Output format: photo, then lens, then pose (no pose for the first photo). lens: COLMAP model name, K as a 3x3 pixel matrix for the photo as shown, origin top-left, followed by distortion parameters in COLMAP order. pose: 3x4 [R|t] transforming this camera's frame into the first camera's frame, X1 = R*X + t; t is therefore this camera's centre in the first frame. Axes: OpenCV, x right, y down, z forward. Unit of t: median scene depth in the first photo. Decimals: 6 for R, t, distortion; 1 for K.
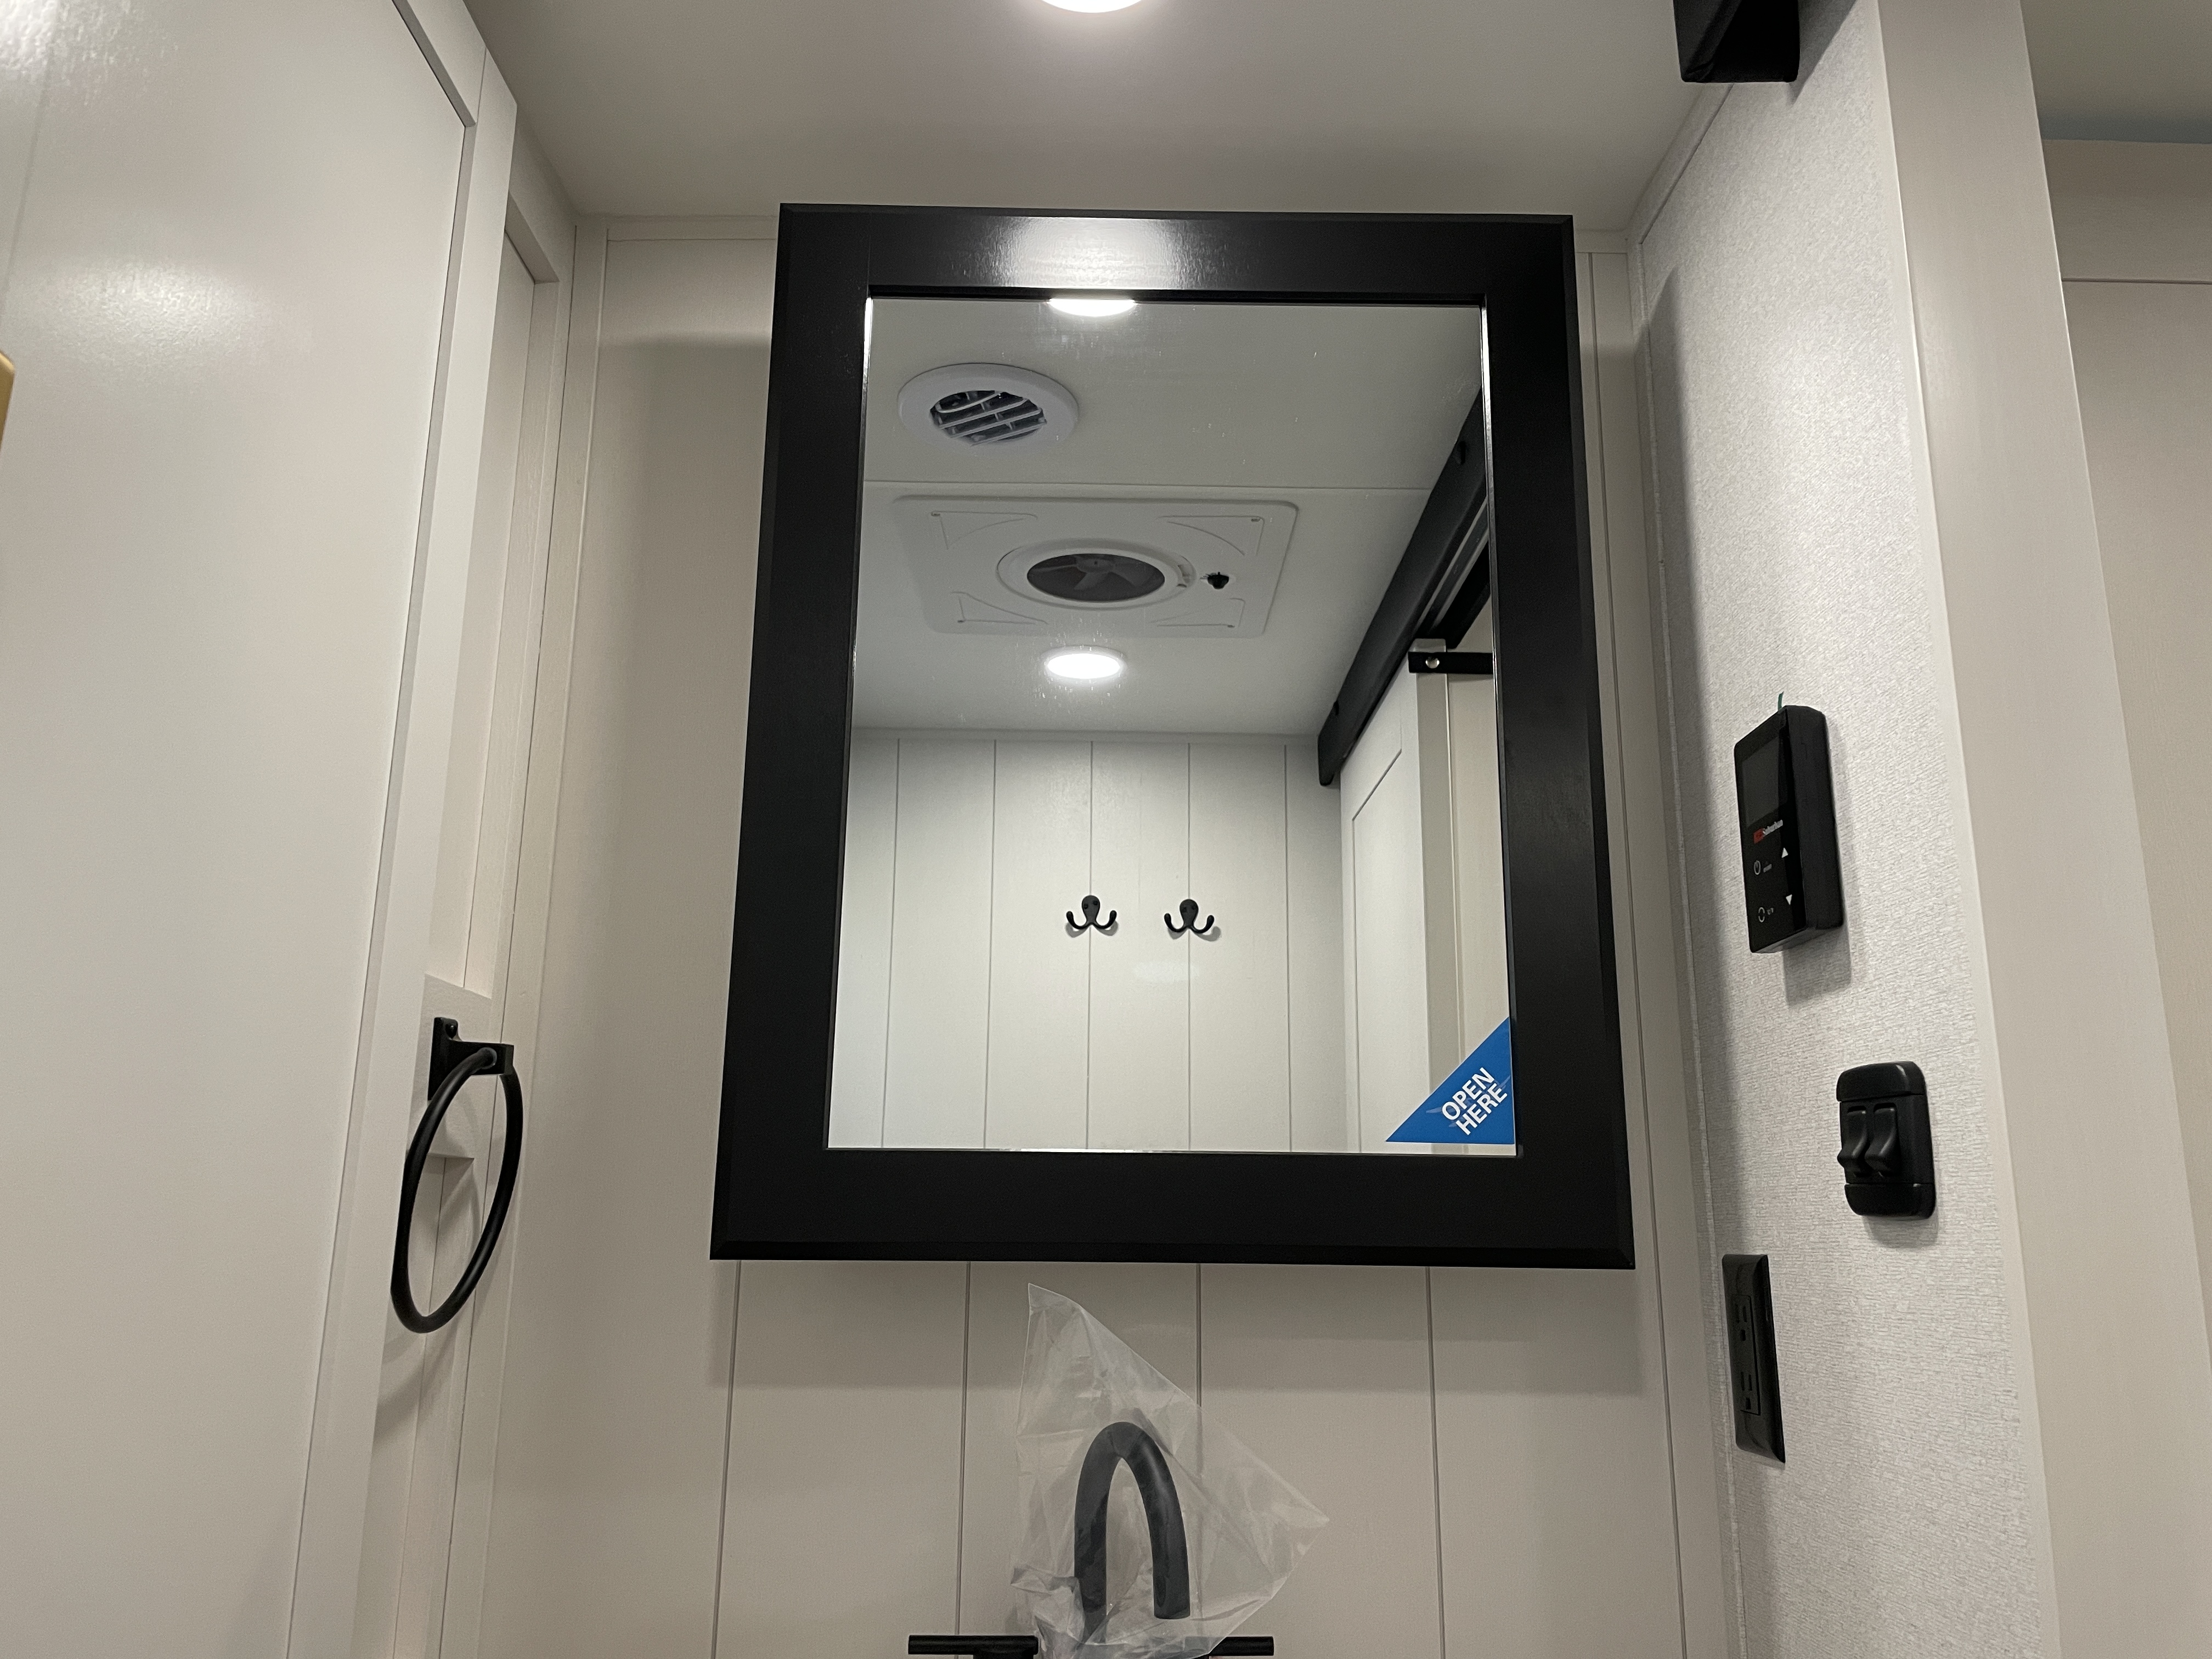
lens RADIAL K [[1700.4, 0, 1116.1], [0, 1700.4, 812.6], [0, 0, 1]] dist [0.082224, -0.114110]
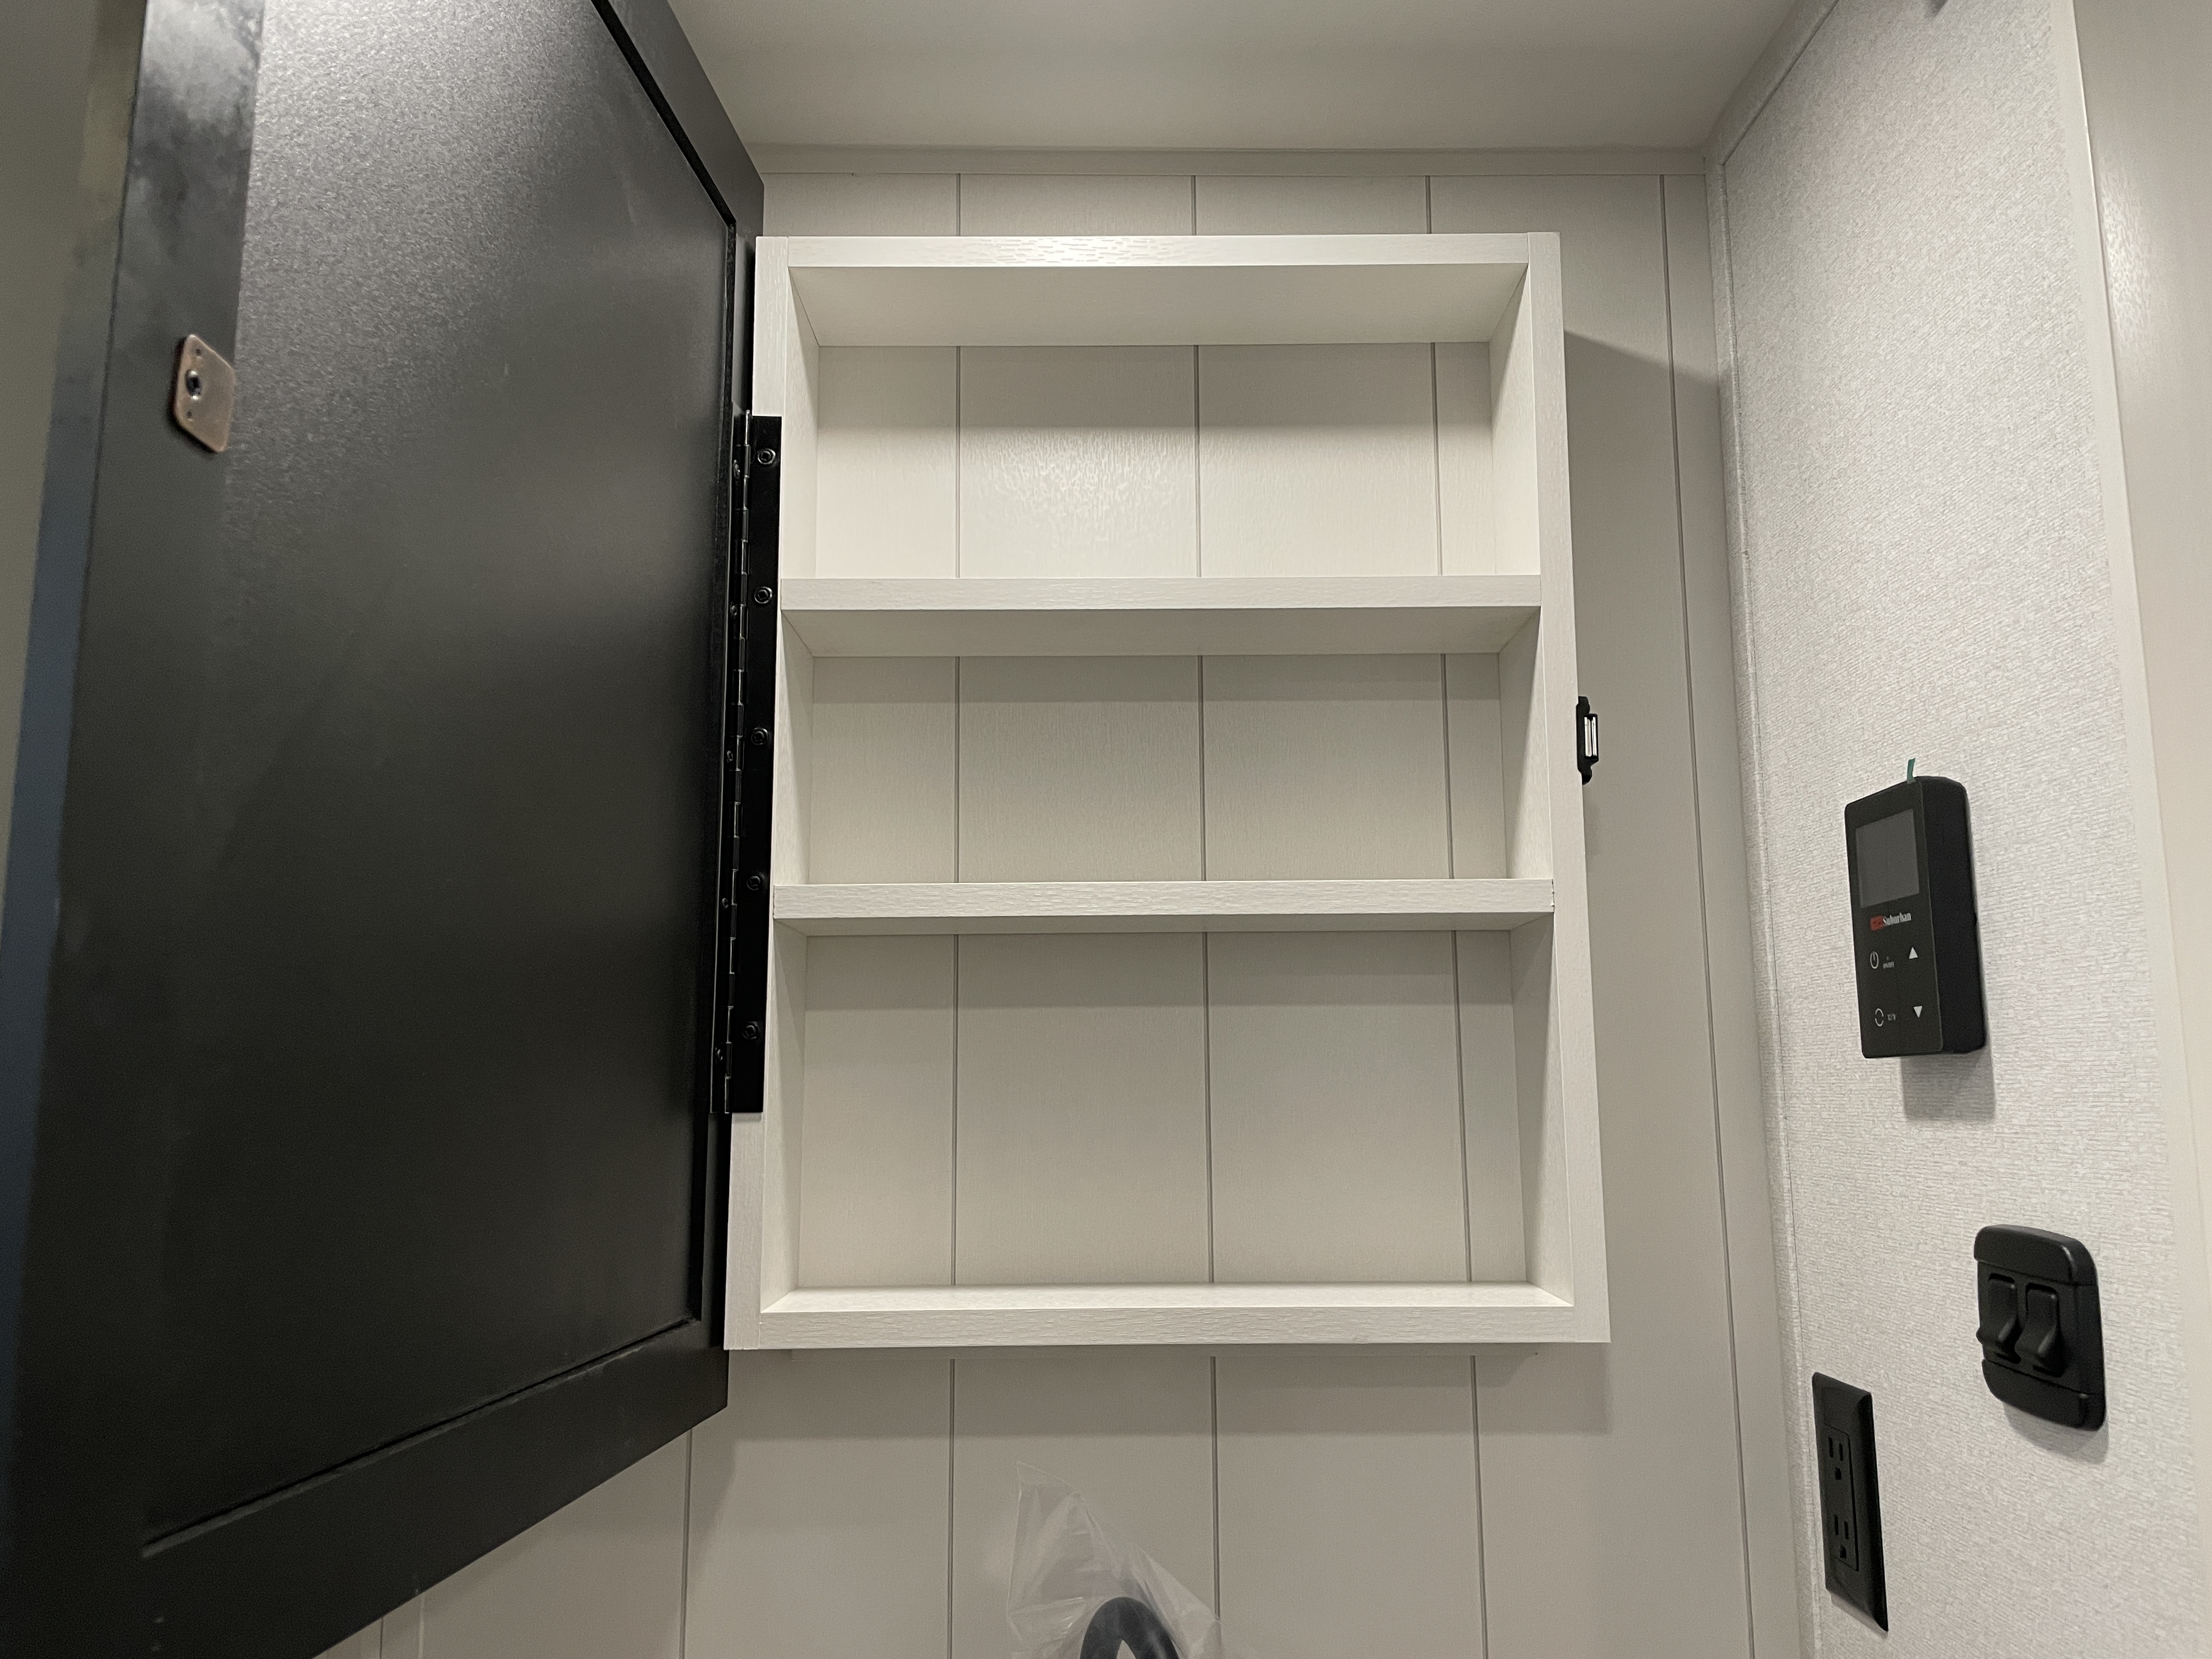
lens RADIAL K [[1709.7, 0, 1106.0], [0, 1709.7, 829.5], [0, 0, 1]] dist [0.081359, -0.122370]
pose [[0.999814, -0.017764, -0.007470, 0.006053], [0.018368, 0.995719, 0.090584, -0.117967], [0.005829, -0.090705, 0.995861, 0.167103]]
